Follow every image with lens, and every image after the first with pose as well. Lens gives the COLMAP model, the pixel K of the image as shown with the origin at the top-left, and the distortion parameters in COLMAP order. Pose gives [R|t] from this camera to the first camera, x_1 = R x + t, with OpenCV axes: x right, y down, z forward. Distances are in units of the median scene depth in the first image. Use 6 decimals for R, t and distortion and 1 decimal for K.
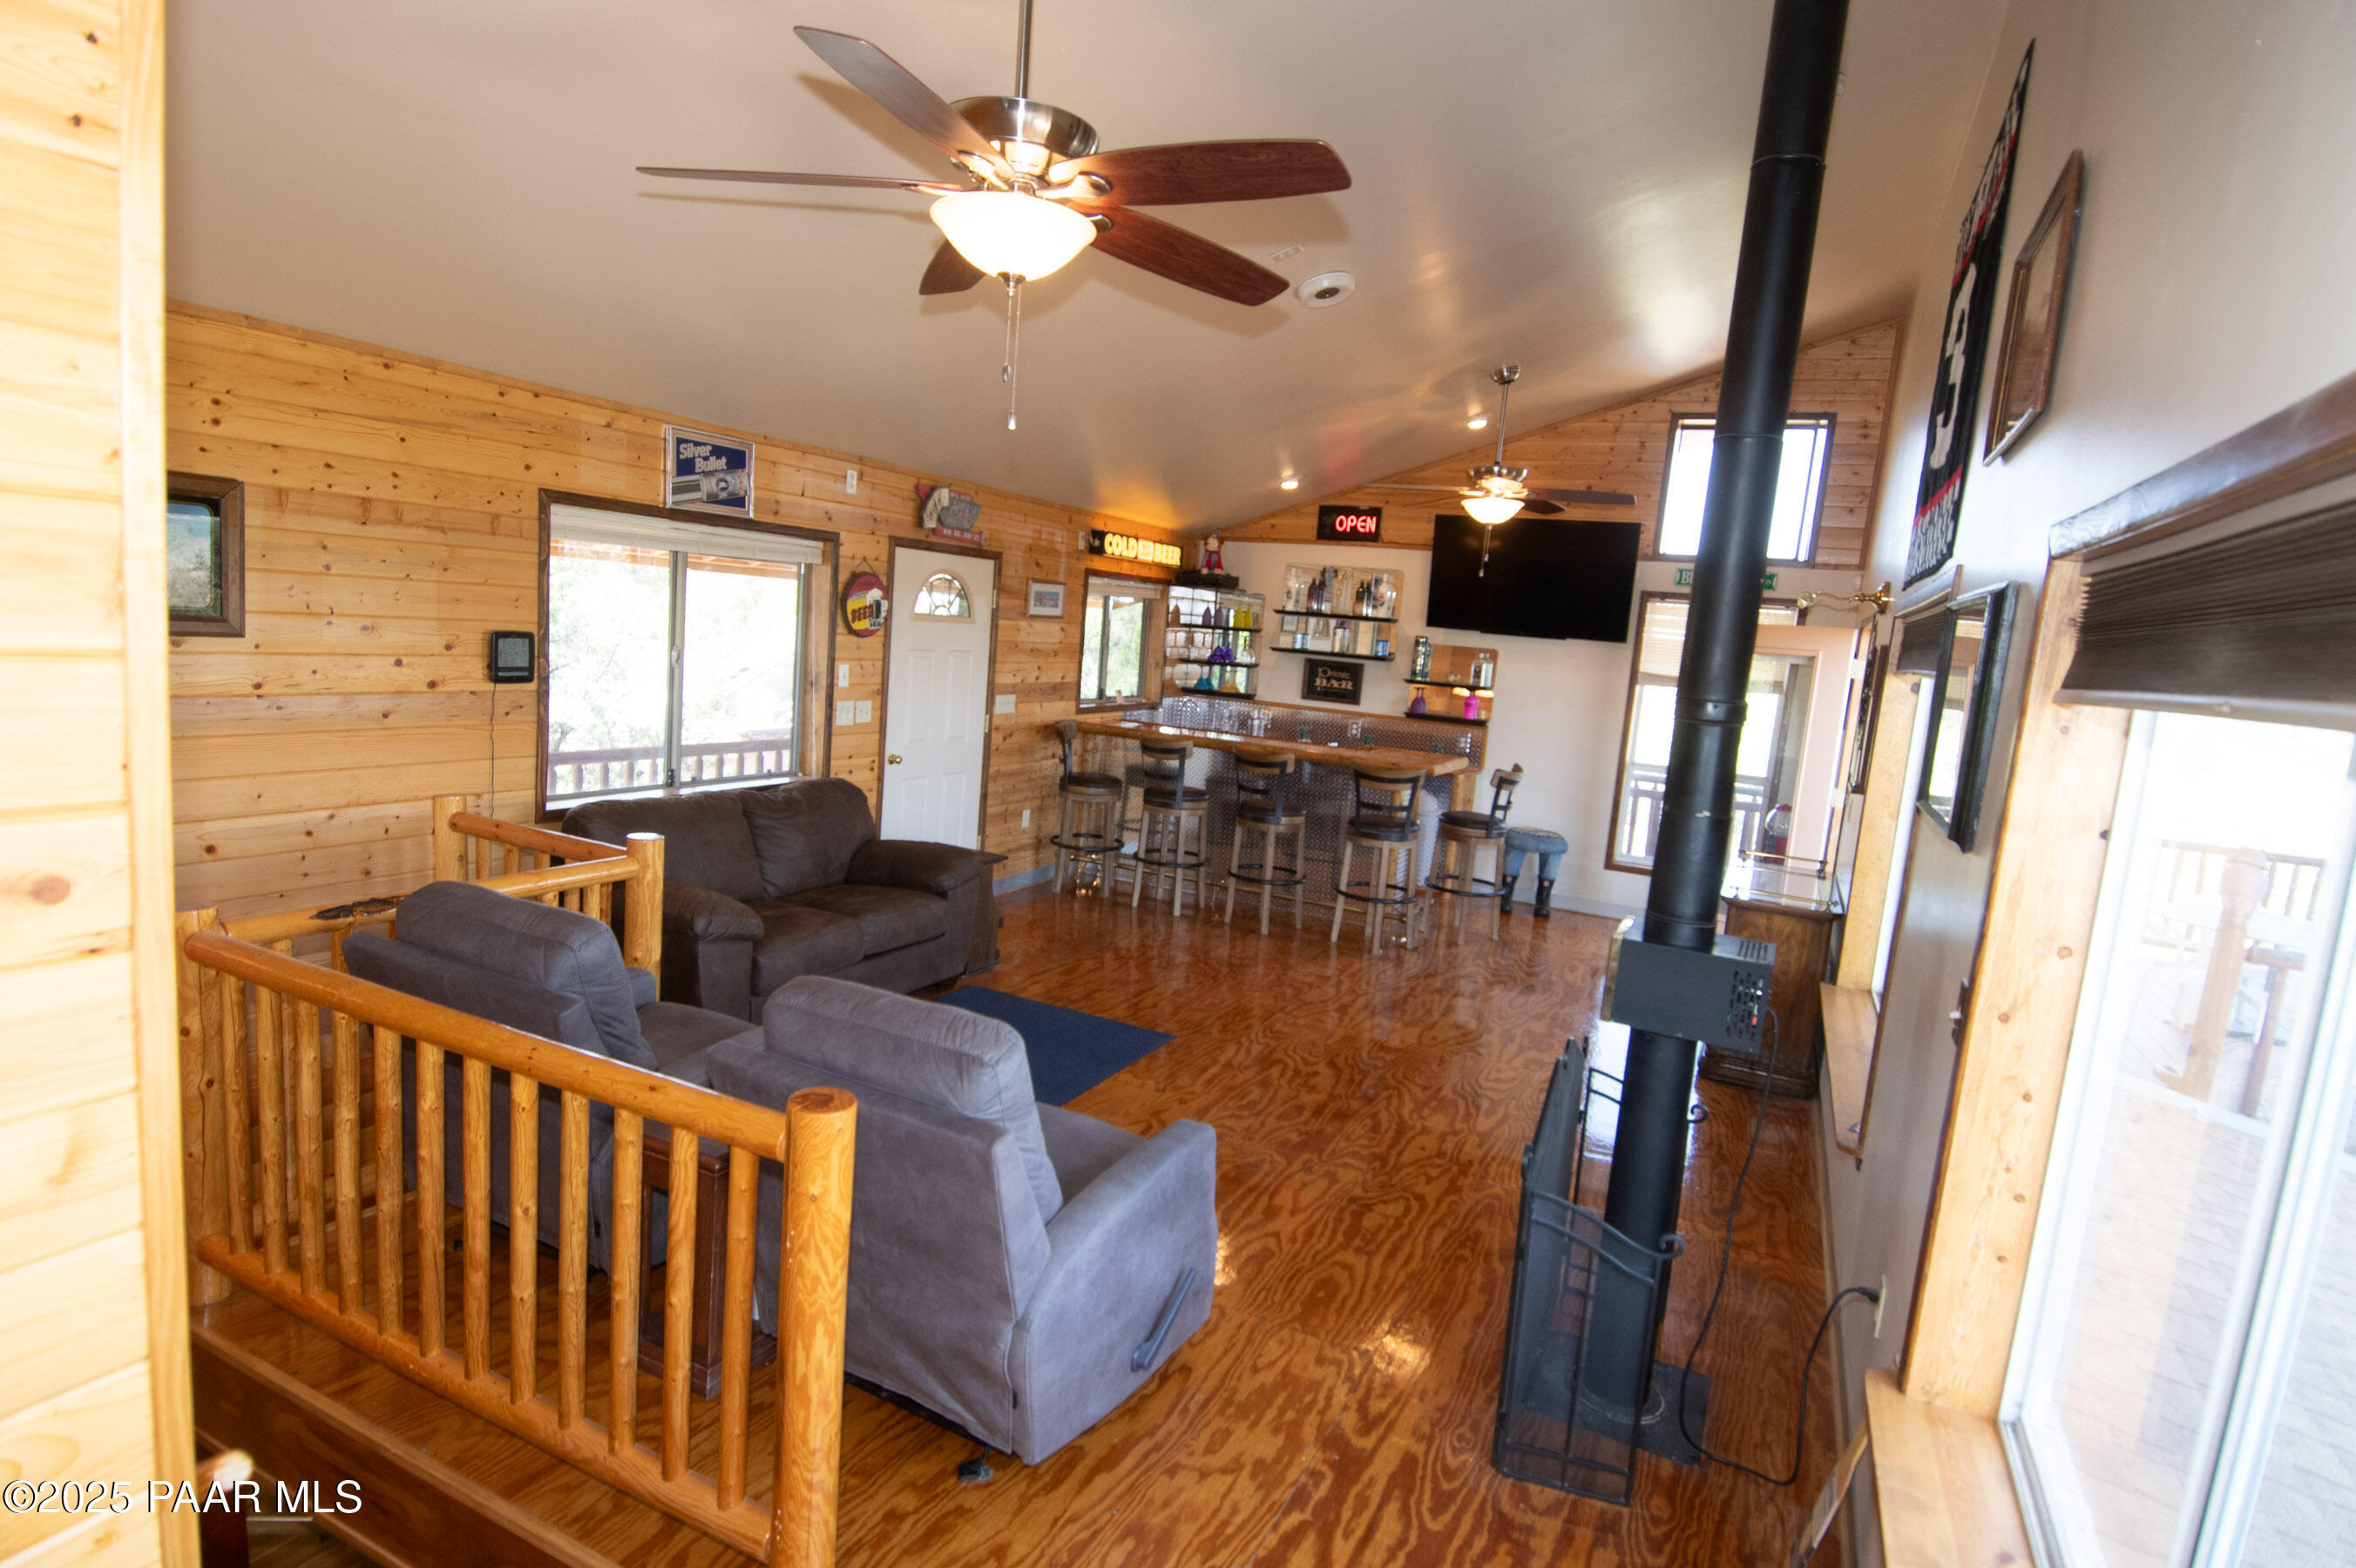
lens RADIAL K [[1213.0, 0, 1187.5], [0, 1213.0, 788.1], [0, 0, 1]] dist [0.048162, -0.049015]
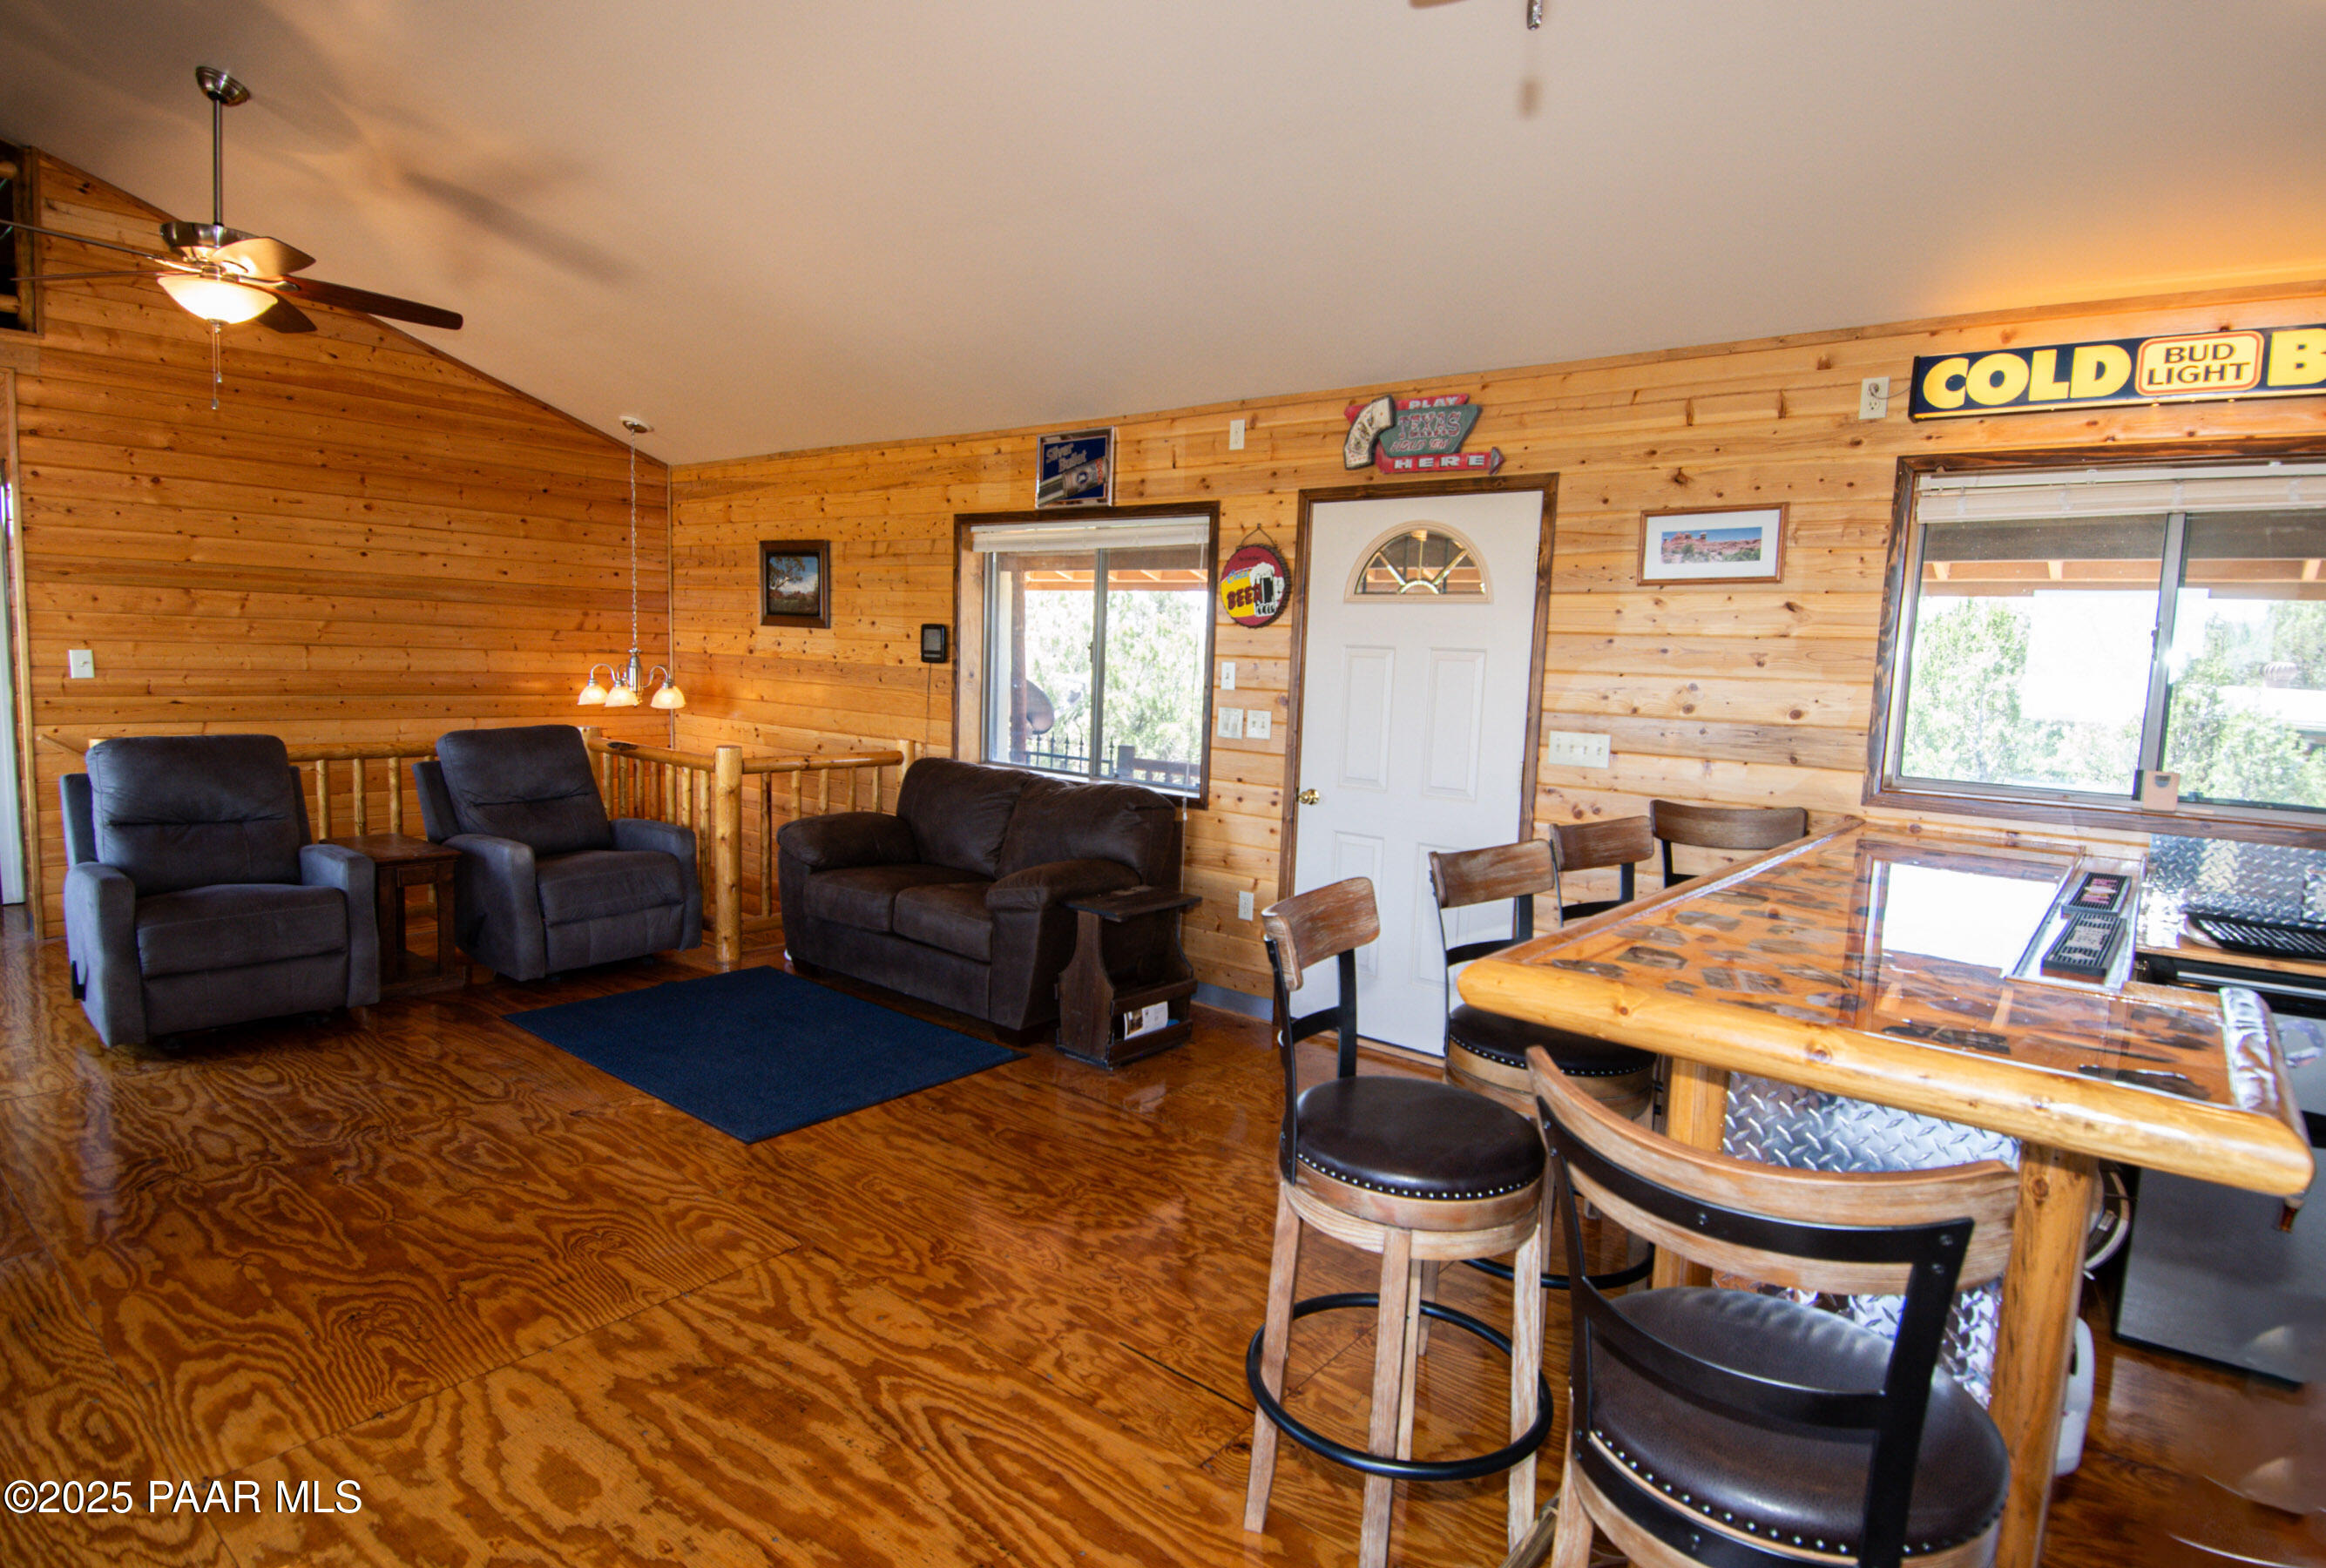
lens RADIAL K [[1211.6, 0, 1174.0], [0, 1211.6, 778.8], [0, 0, 1]] dist [0.054666, -0.059036]
pose [[-0.219686, 0.013512, -0.975477, 0.529820], [-0.191140, 0.979928, 0.056620, -0.066192], [0.956663, 0.198891, -0.212693, 1.192240]]
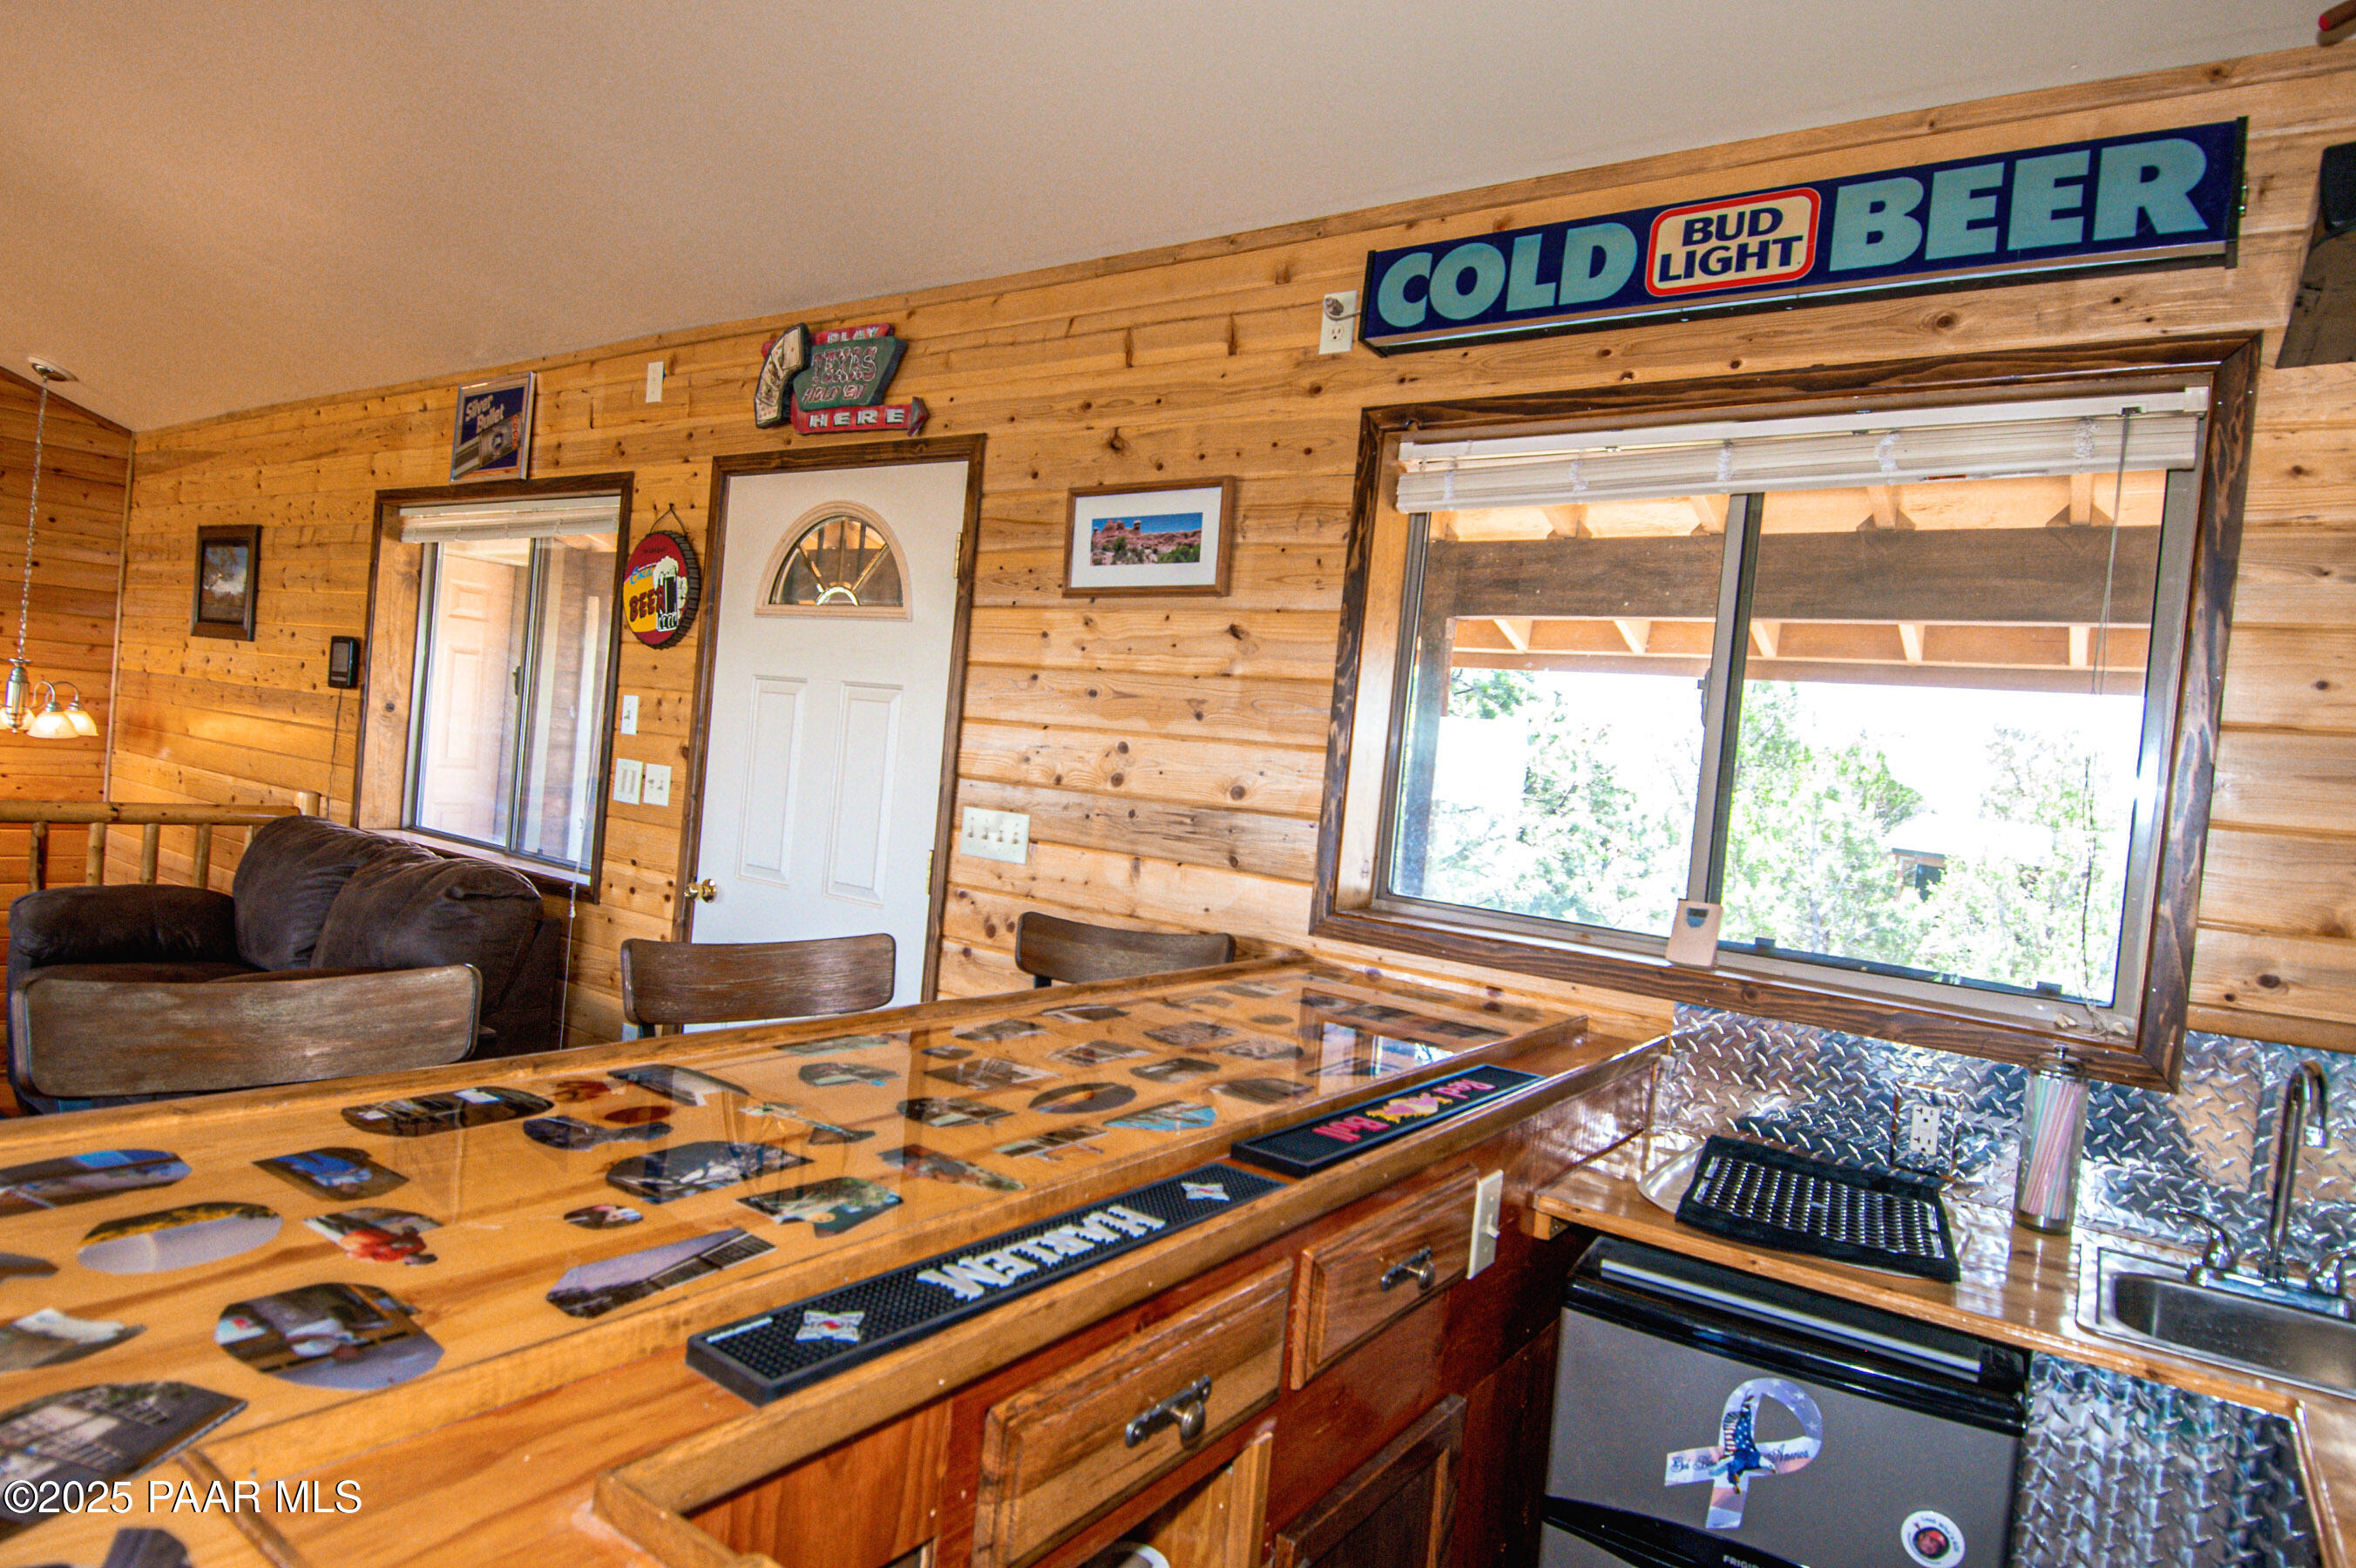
lens RADIAL K [[1293.1, 0, 1178.0], [0, 1293.1, 784.0], [0, 0, 1]] dist [0.056131, -0.067322]
pose [[-0.155606, -0.072870, -0.985128, 0.288834], [-0.242583, 0.969555, -0.033401, -0.106358], [0.957570, 0.233778, -0.168546, 1.406713]]
